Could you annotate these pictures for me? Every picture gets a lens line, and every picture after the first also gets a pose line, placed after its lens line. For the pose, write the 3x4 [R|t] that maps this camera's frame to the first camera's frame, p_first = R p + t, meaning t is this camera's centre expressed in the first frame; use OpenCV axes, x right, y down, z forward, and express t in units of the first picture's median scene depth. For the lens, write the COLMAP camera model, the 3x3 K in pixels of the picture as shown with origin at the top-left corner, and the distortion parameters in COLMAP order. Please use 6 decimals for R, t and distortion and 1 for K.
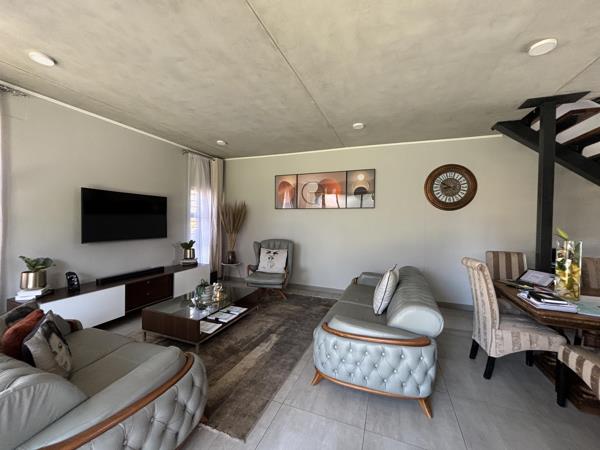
lens RADIAL K [[242.2, 0, 300.2], [0, 242.2, 223.0], [0, 0, 1]] dist [0.001270, -0.000072]
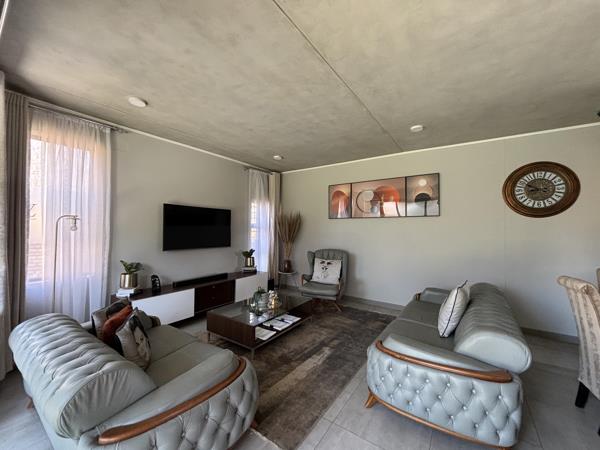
lens RADIAL K [[242.2, 0, 300.2], [0, 242.2, 223.0], [0, 0, 1]] dist [0.001270, -0.000072]
pose [[0.971729, -0.011847, -0.235800, 0.028054], [0.002744, 0.999239, -0.038896, -0.004134], [0.236082, 0.037150, 0.971023, 0.008933]]
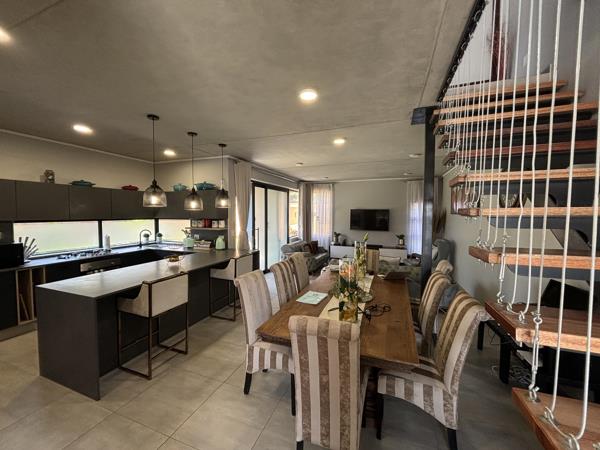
lens RADIAL K [[242.2, 0, 300.2], [0, 242.2, 223.0], [0, 0, 1]] dist [0.001270, -0.000072]
pose [[0.007323, 0.020461, -0.999764, 2.174052], [-0.021349, 0.999566, 0.020300, -0.039868], [0.999745, 0.021195, 0.007757, 0.475148]]
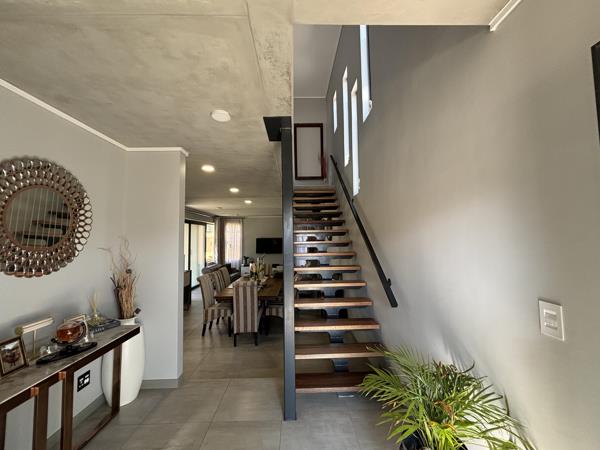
lens RADIAL K [[242.2, 0, 300.2], [0, 242.2, 223.0], [0, 0, 1]] dist [0.001270, -0.000072]
pose [[0.376736, -0.085734, -0.922345, 3.255358], [0.006172, 0.995918, -0.090052, -0.049024], [0.926300, 0.028234, 0.375727, 0.267316]]
